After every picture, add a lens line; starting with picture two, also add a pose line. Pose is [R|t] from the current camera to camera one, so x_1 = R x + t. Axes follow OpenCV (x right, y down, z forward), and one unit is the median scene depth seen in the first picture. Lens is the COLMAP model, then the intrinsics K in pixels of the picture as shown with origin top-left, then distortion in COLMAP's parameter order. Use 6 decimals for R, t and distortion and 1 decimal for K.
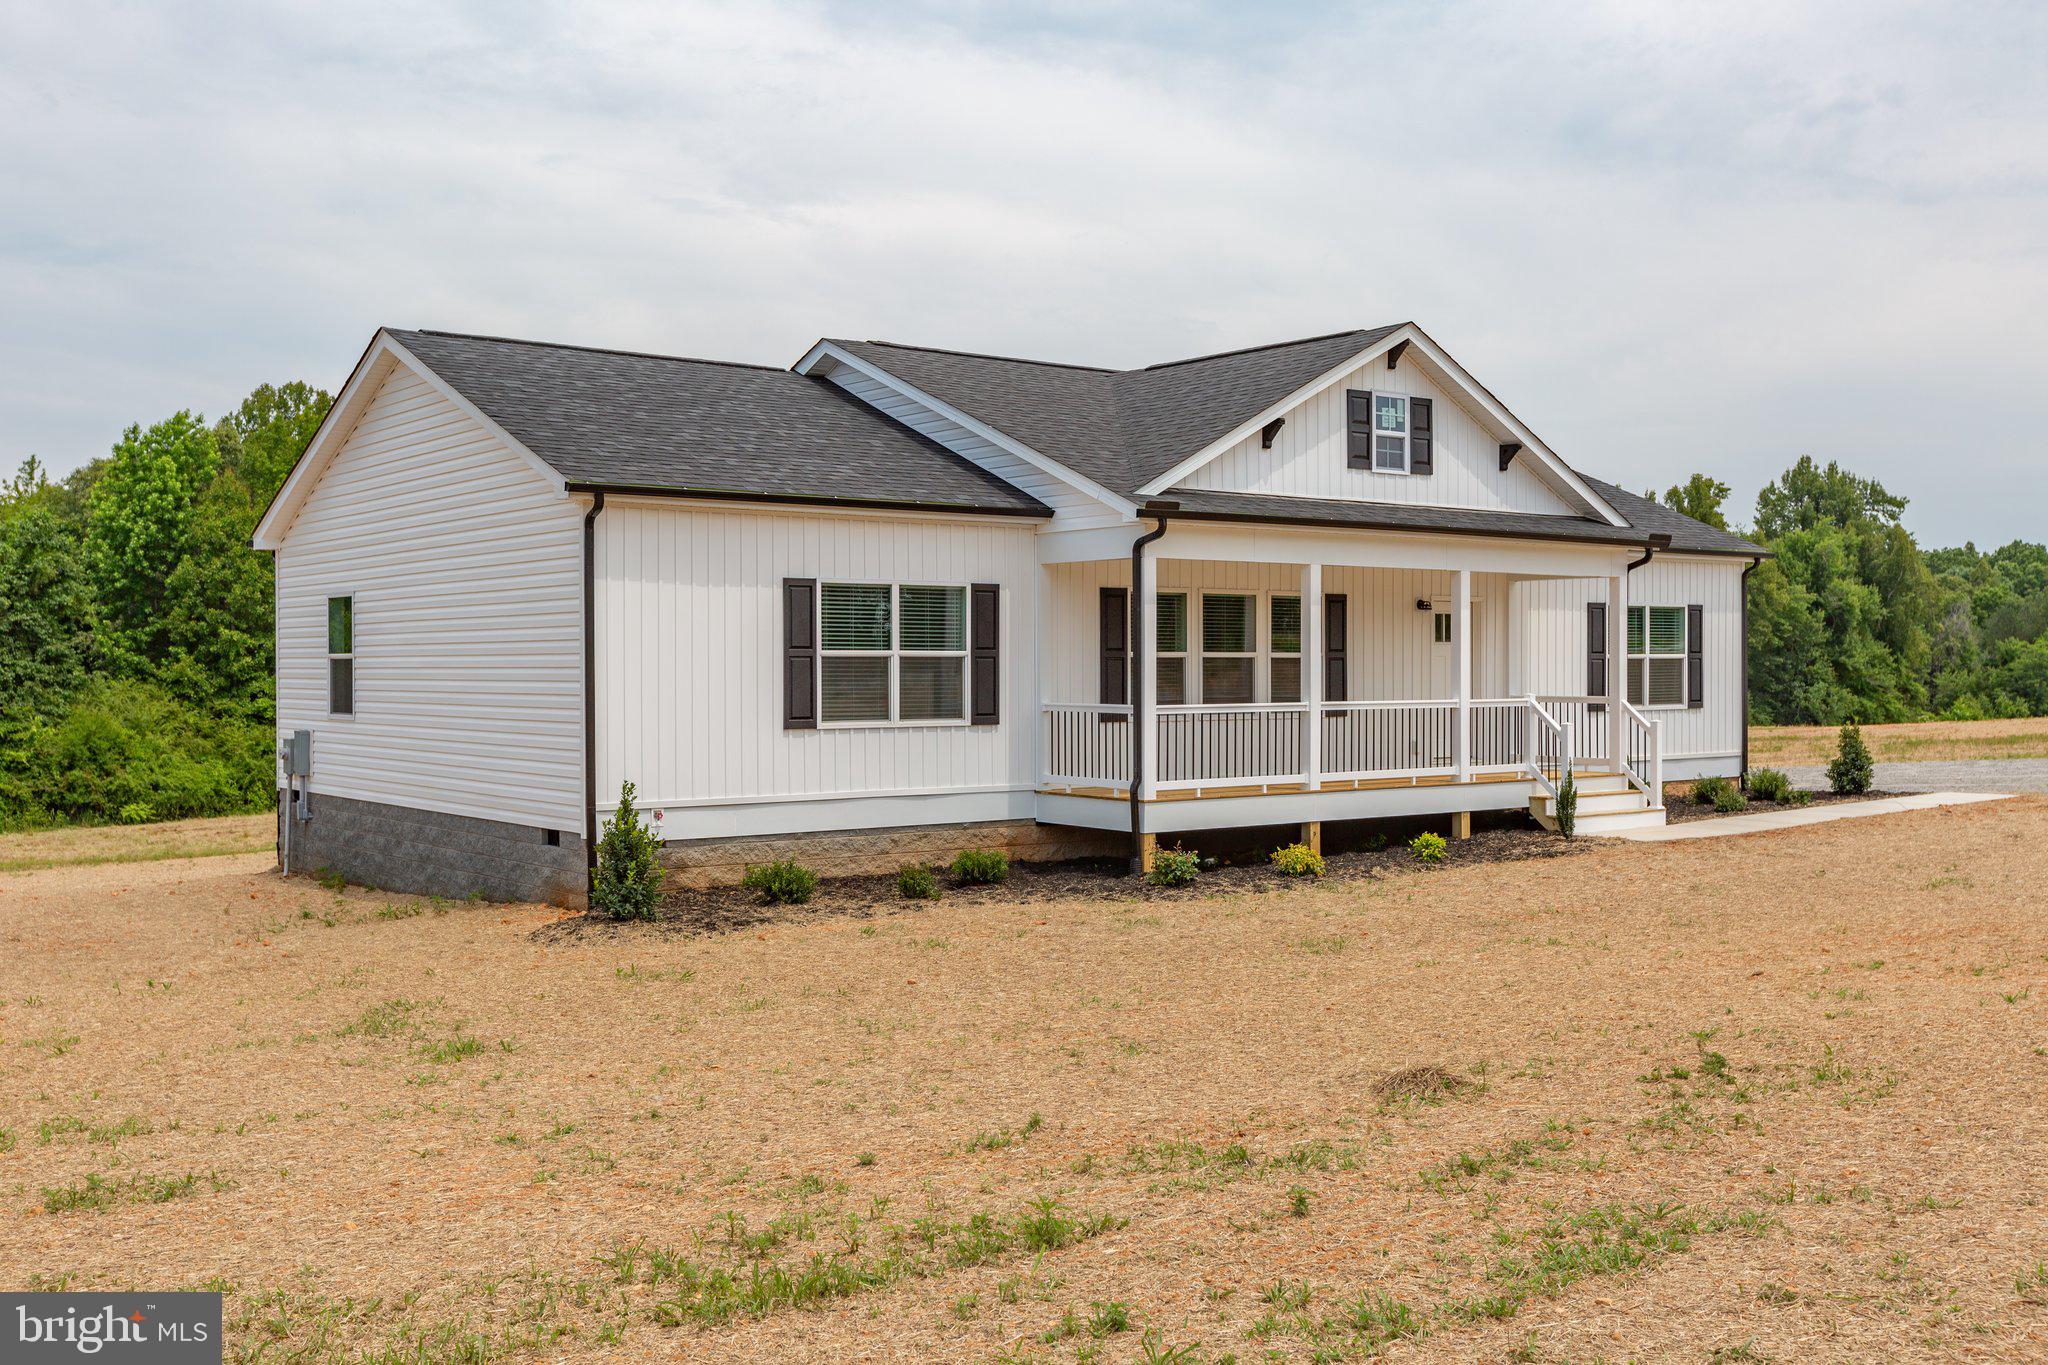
lens RADIAL K [[2030.6, 0, 1024.0], [0, 2030.6, 682.5], [0, 0, 1]] dist [-0.008590, -0.001996]
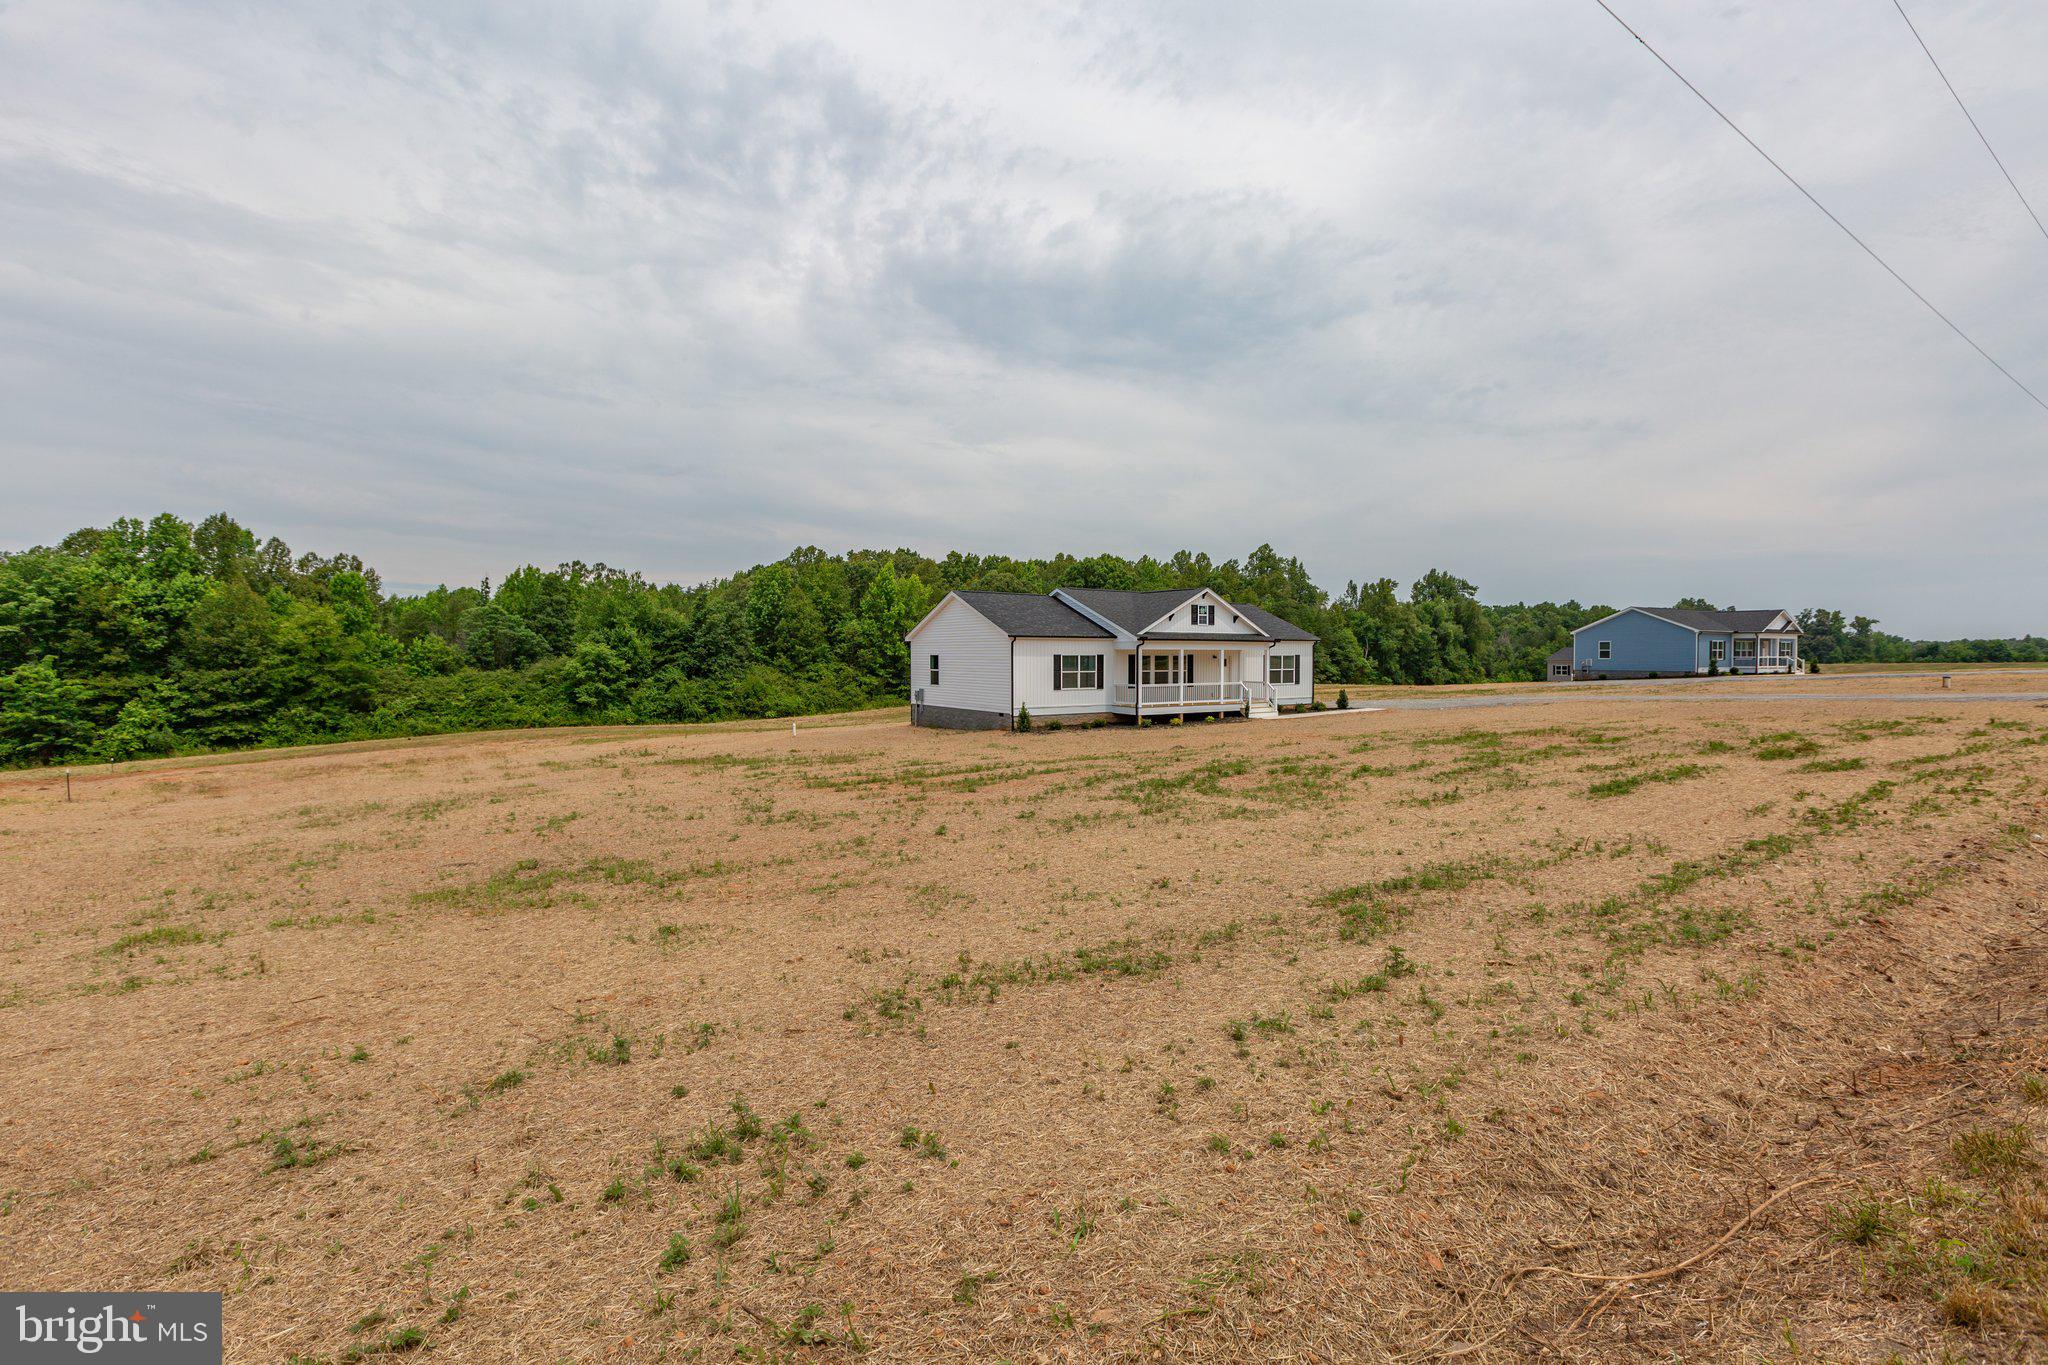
lens RADIAL K [[908.8, 0, 1024.0], [0, 908.8, 682.5], [0, 0, 1]] dist [0.000674, -0.000903]
pose [[0.997100, 0.005120, -0.075928, -0.029994], [-0.003397, 0.999734, 0.022806, -0.030299], [0.076025, -0.022482, 0.996852, -0.764886]]
